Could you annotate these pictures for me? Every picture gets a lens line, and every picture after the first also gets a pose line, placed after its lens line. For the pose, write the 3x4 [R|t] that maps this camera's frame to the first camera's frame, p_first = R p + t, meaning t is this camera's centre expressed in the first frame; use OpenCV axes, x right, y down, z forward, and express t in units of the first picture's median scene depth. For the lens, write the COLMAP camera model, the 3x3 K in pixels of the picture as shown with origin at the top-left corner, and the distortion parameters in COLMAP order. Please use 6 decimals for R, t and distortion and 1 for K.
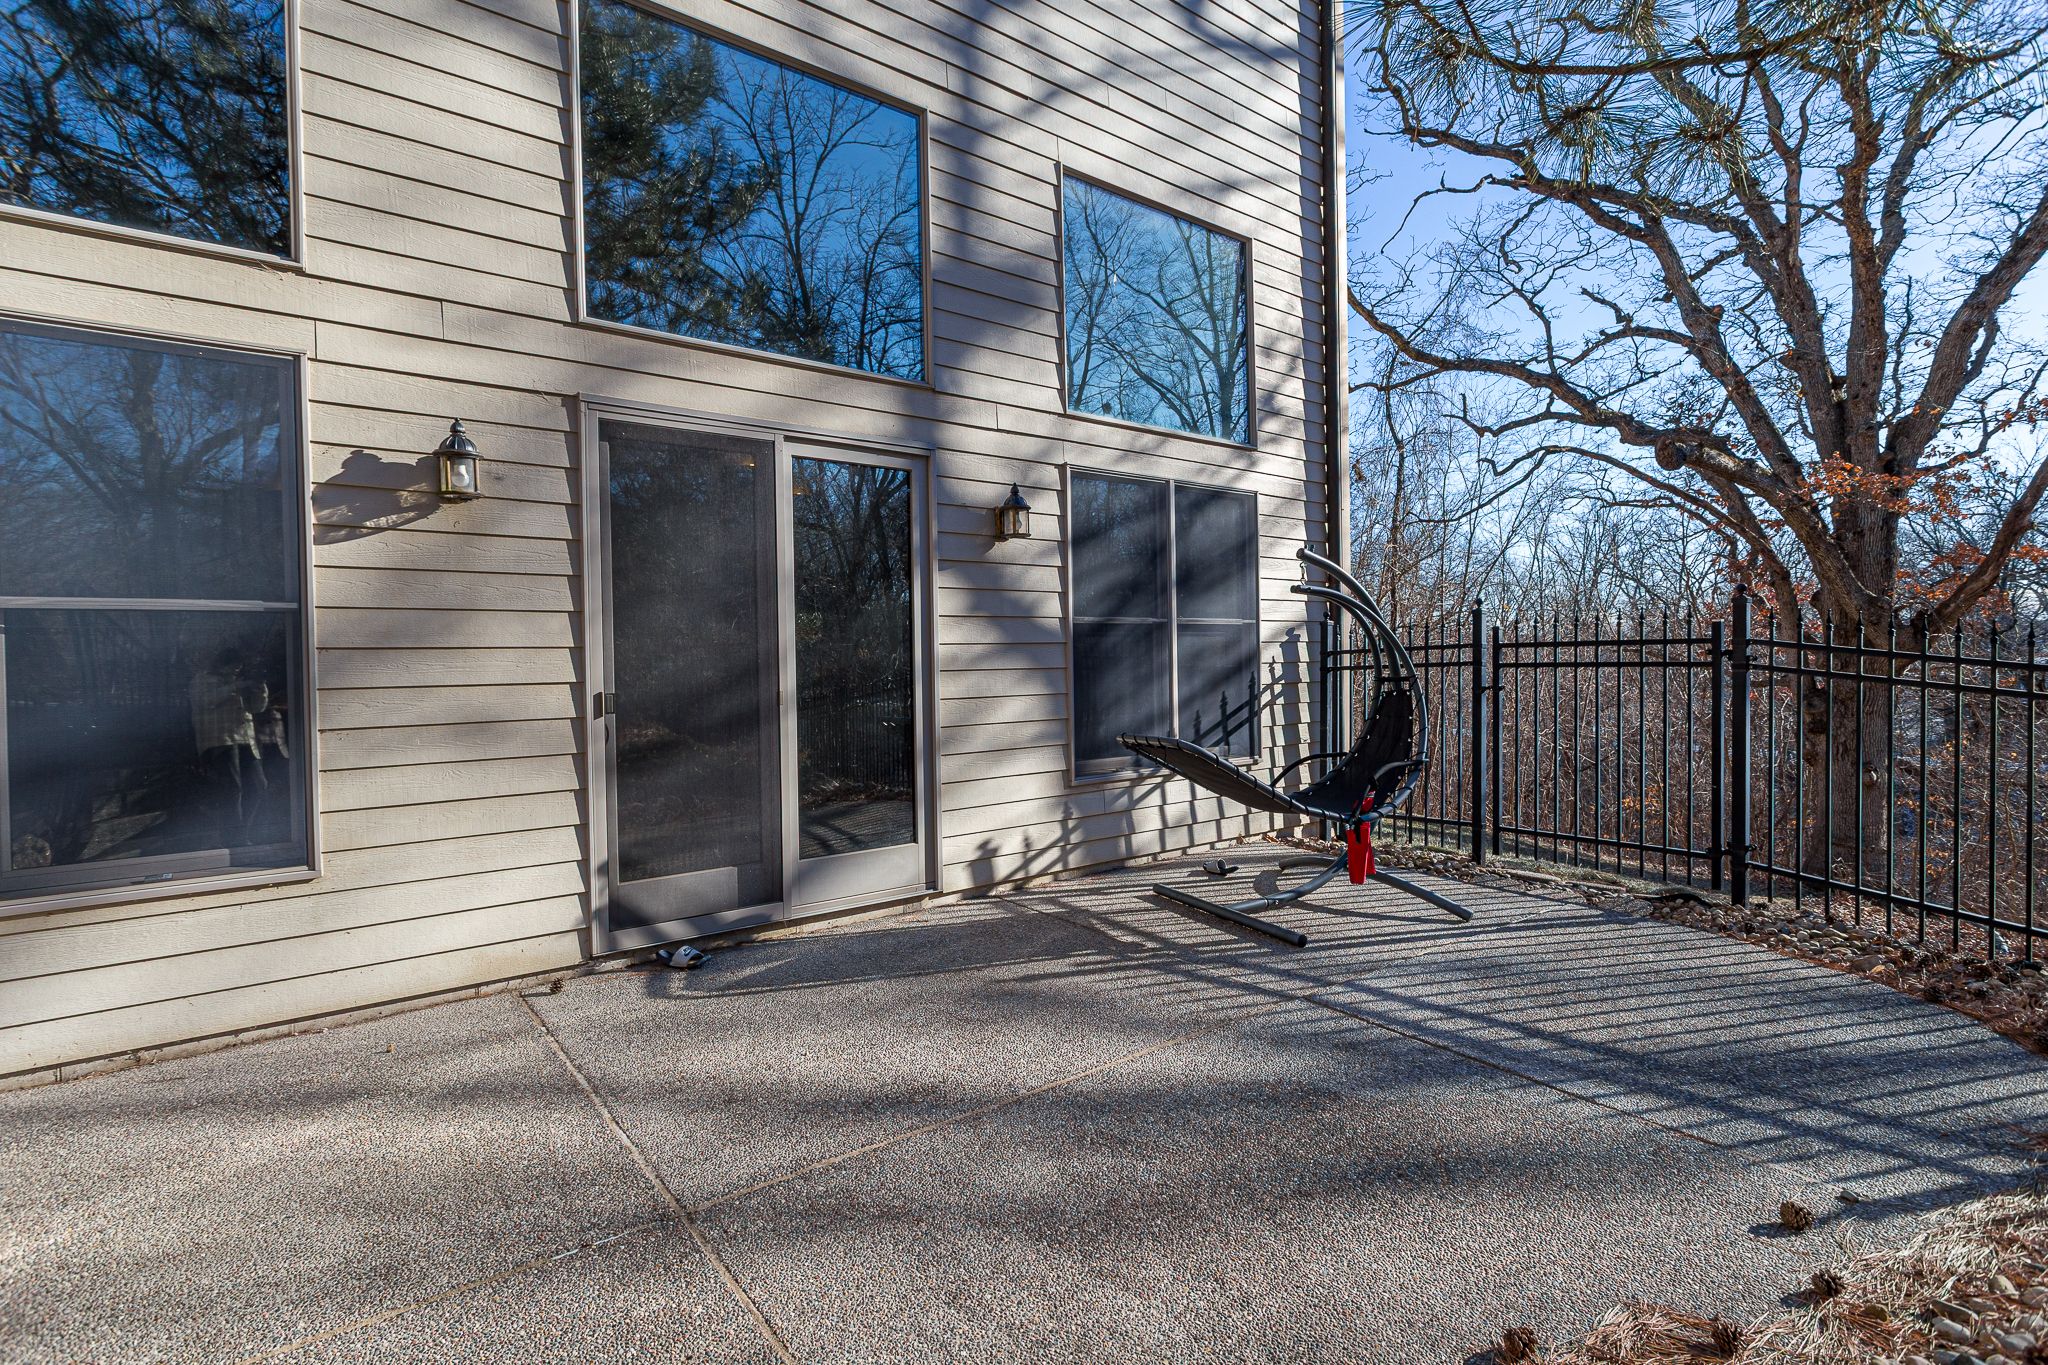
lens RADIAL K [[959.1, 0, 1024.0], [0, 959.1, 682.5], [0, 0, 1]] dist [0.000089, 0.000469]
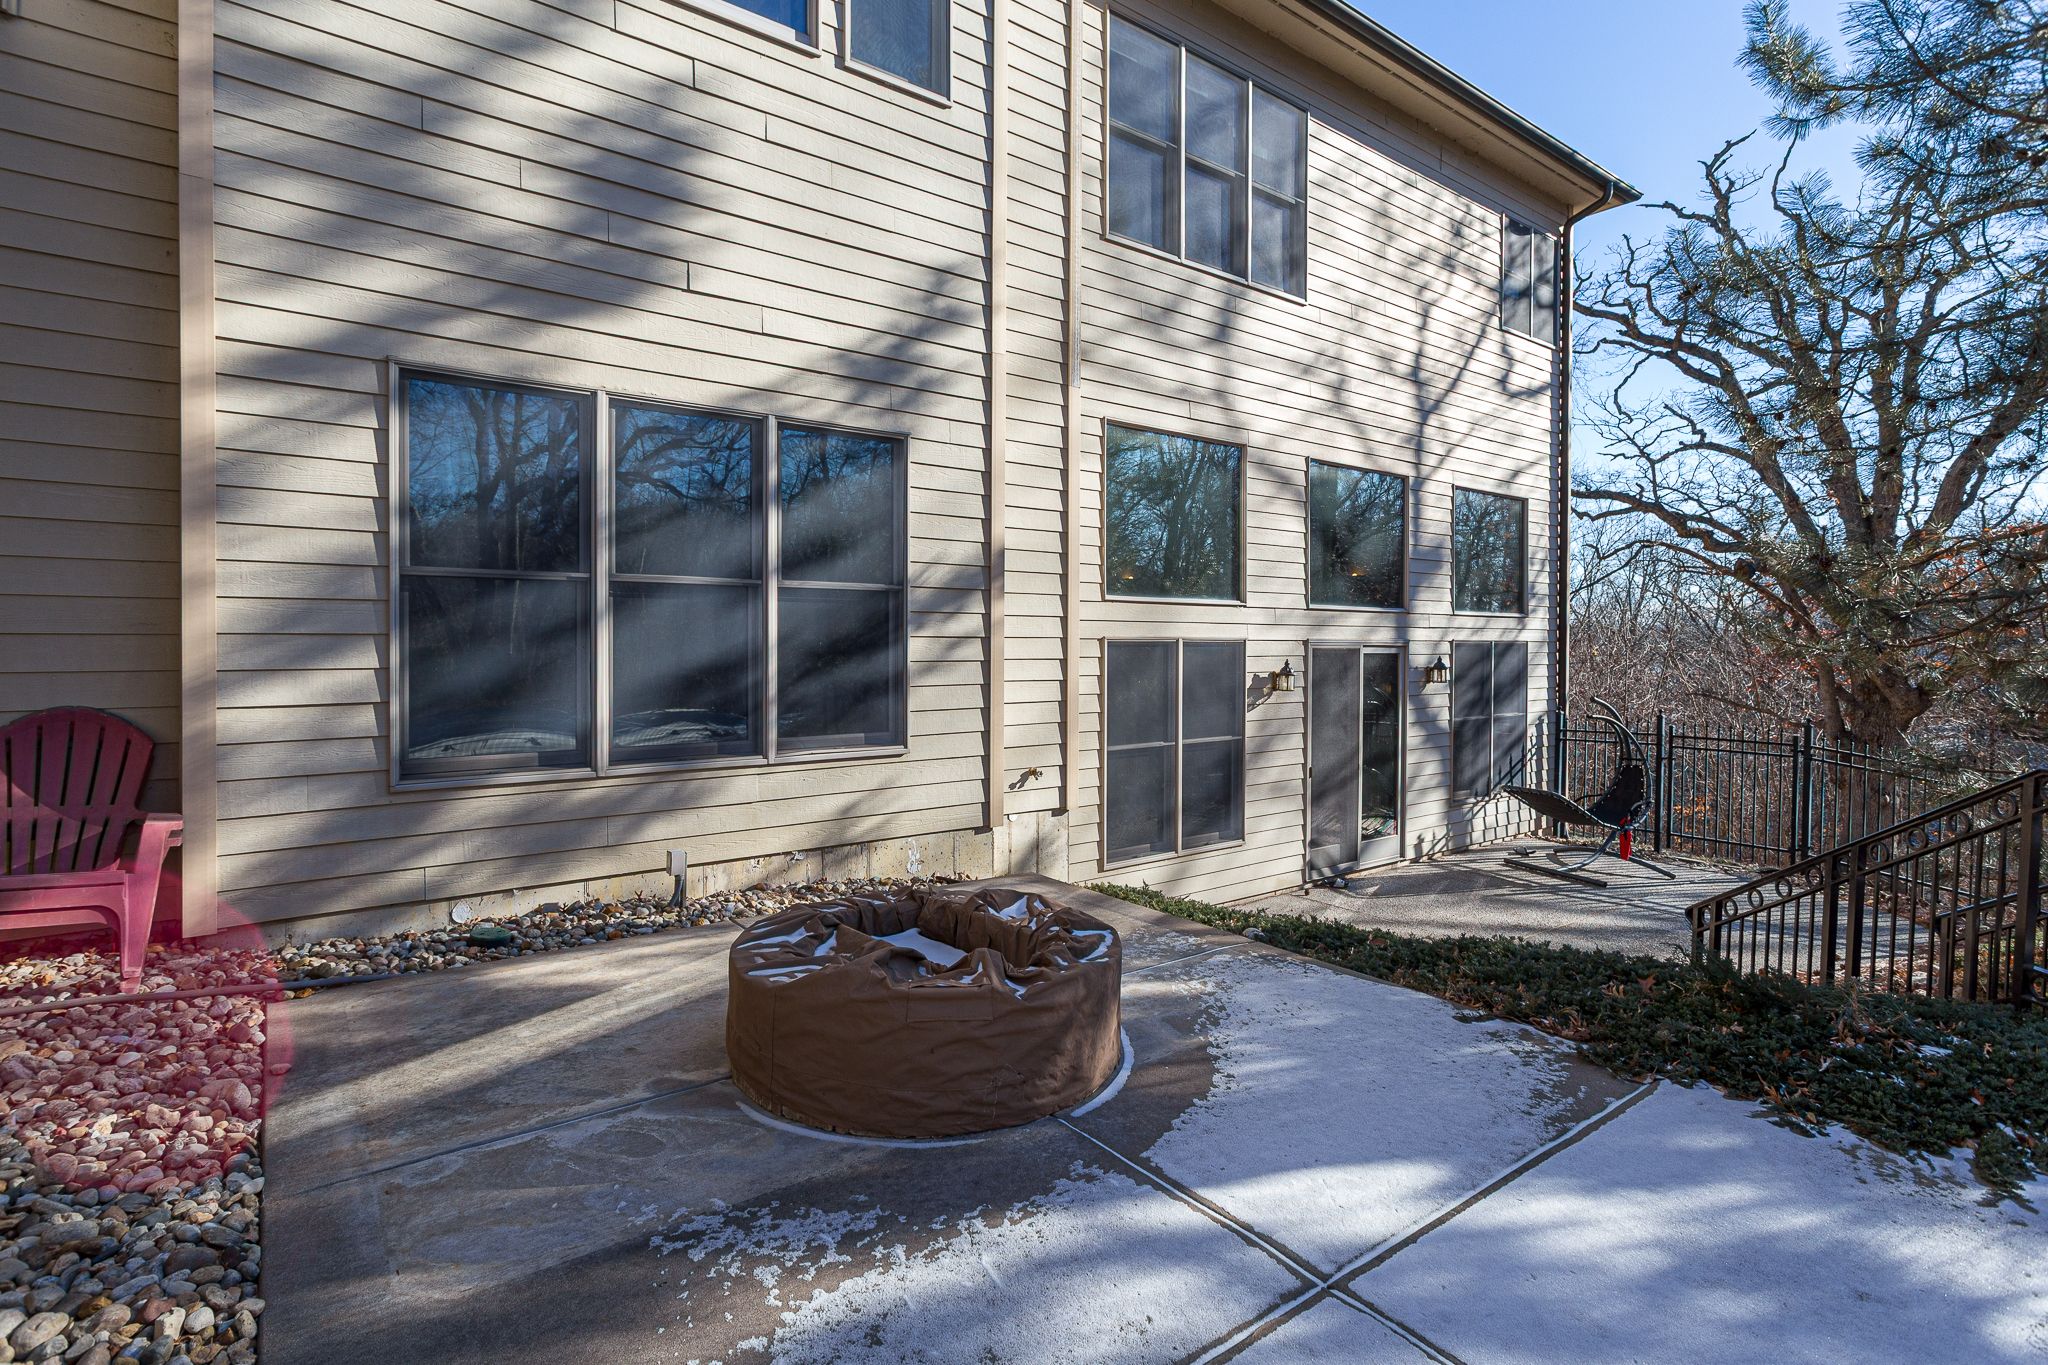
lens RADIAL K [[990.1, 0, 1015.4], [0, 990.1, 656.3], [0, 0, 1]] dist [0.008906, -0.000485]
pose [[0.999722, 0.022628, -0.006574, -0.814798], [-0.022665, 0.999728, -0.005526, -0.162780], [0.006447, 0.005673, 0.999963, -0.994517]]
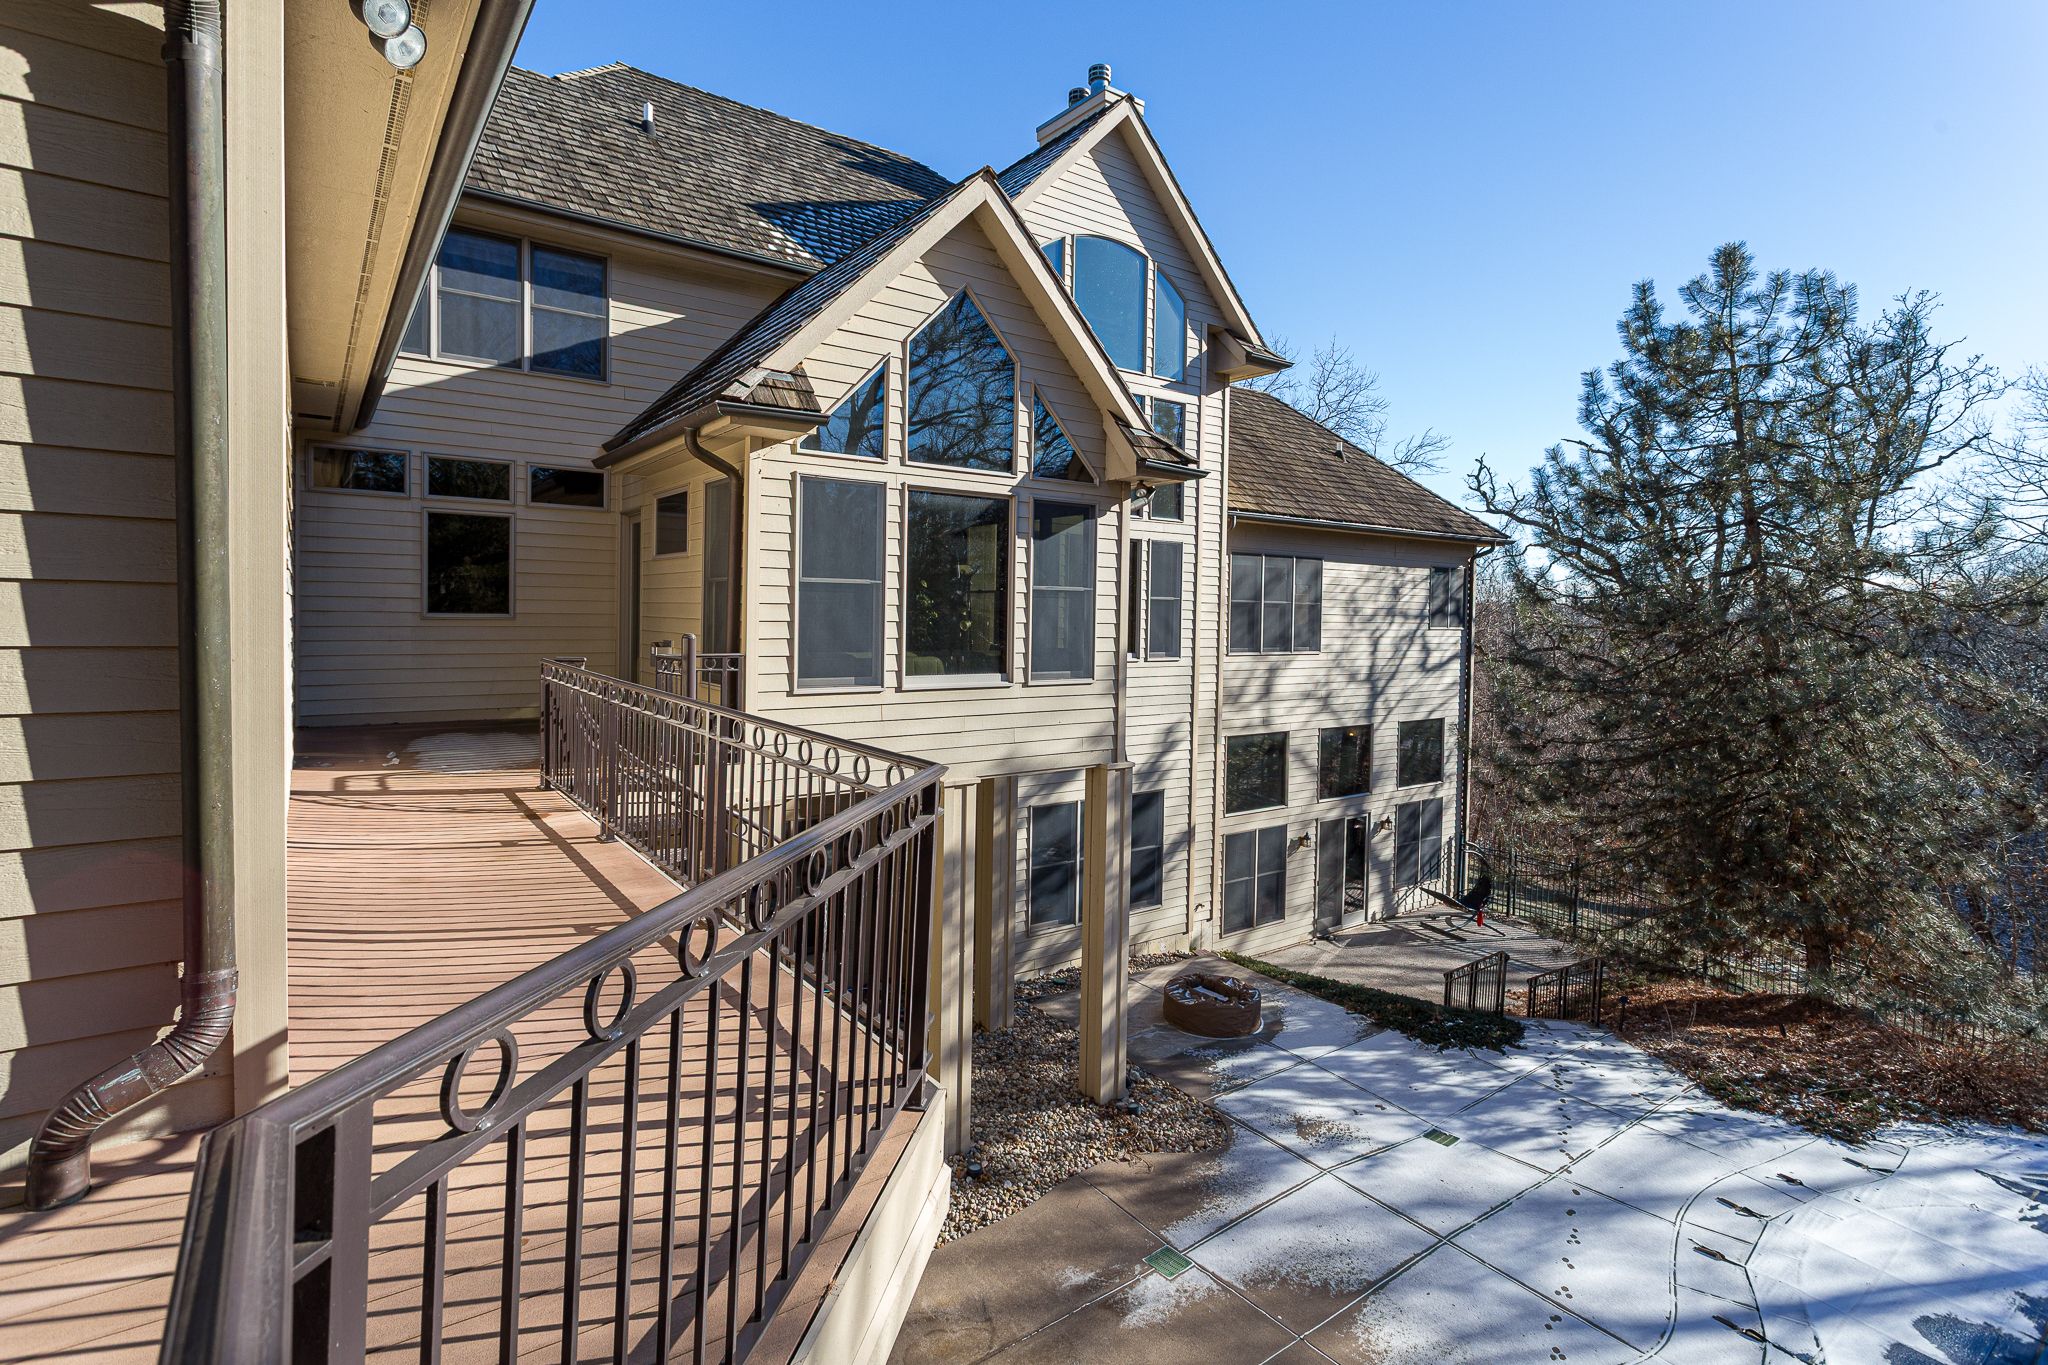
lens RADIAL K [[990.1, 0, 1015.4], [0, 990.1, 656.3], [0, 0, 1]] dist [0.008906, -0.000485]
pose [[0.998938, 0.032395, -0.032757, -1.288883], [-0.031801, 0.999323, 0.018490, -0.810842], [0.033334, -0.017429, 0.999292, -2.785116]]
